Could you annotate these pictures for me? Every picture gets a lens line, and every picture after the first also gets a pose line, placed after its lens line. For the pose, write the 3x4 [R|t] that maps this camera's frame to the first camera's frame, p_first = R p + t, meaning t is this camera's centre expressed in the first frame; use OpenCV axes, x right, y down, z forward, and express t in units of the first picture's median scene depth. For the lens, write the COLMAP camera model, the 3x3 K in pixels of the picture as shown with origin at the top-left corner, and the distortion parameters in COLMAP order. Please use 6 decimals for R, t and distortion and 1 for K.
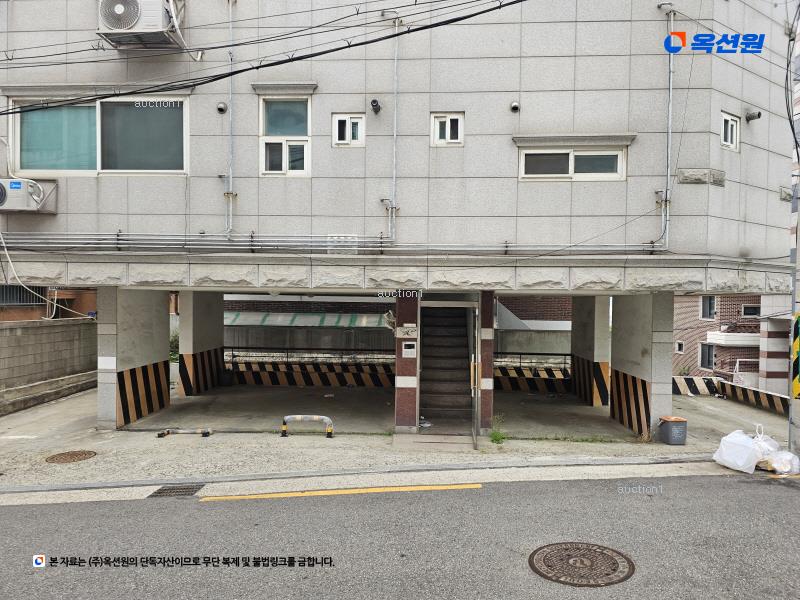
lens RADIAL K [[524.1, 0, 398.8], [0, 524.1, 304.8], [0, 0, 1]] dist [0.068022, -0.067801]
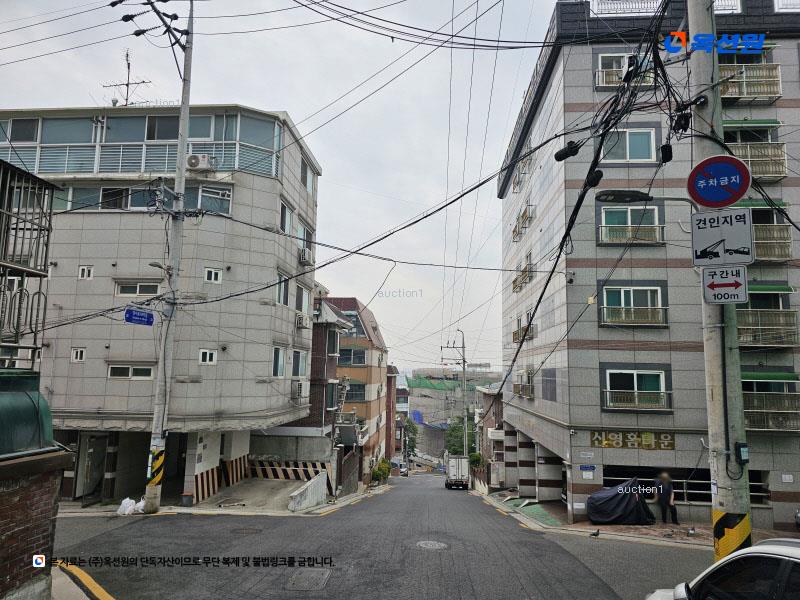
lens RADIAL K [[524.1, 0, 398.8], [0, 524.1, 304.8], [0, 0, 1]] dist [0.068022, -0.067801]
pose [[0.999724, 0.002002, -0.023424, 1.454883], [-0.005389, 0.989353, -0.145438, -0.222708], [0.022884, 0.145524, 0.989090, -1.168613]]
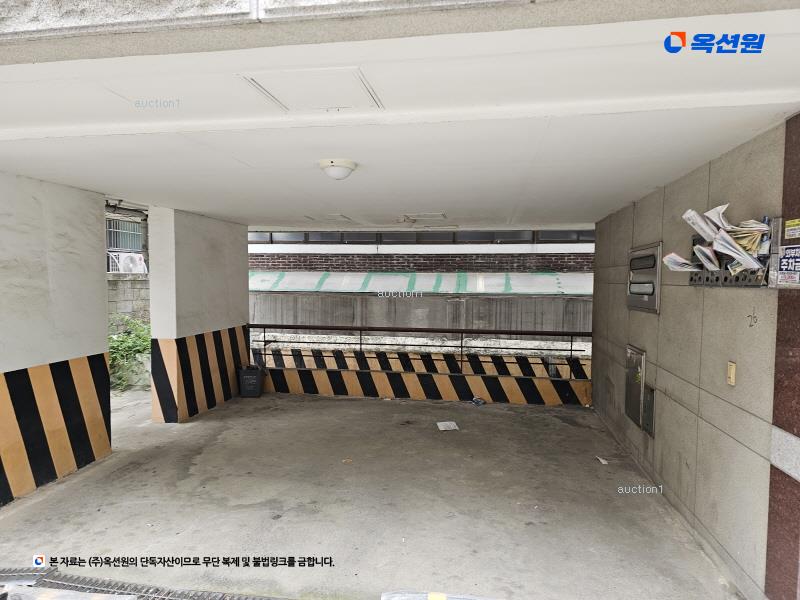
lens RADIAL K [[524.1, 0, 398.8], [0, 524.1, 304.8], [0, 0, 1]] dist [0.068022, -0.067801]
pose [[0.993424, -0.000523, -0.114492, -0.090311], [0.004975, 0.999242, 0.038599, 0.030928], [0.114385, -0.038915, 0.992674, 0.381058]]
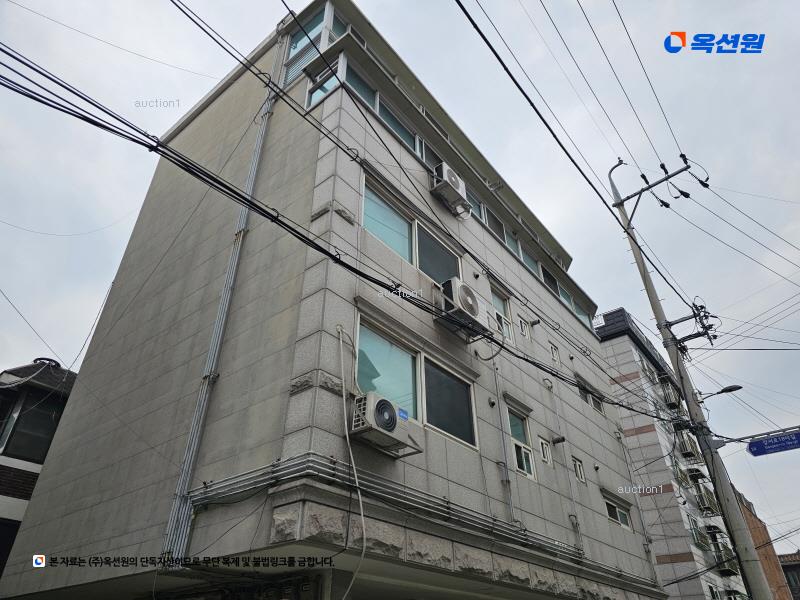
lens RADIAL K [[524.1, 0, 398.8], [0, 524.1, 304.8], [0, 0, 1]] dist [0.068022, -0.067801]
pose [[0.592379, 0.446549, 0.670583, -1.313446], [0.024396, 0.822017, -0.568940, 0.088574], [-0.805290, 0.353388, 0.476051, 0.565920]]
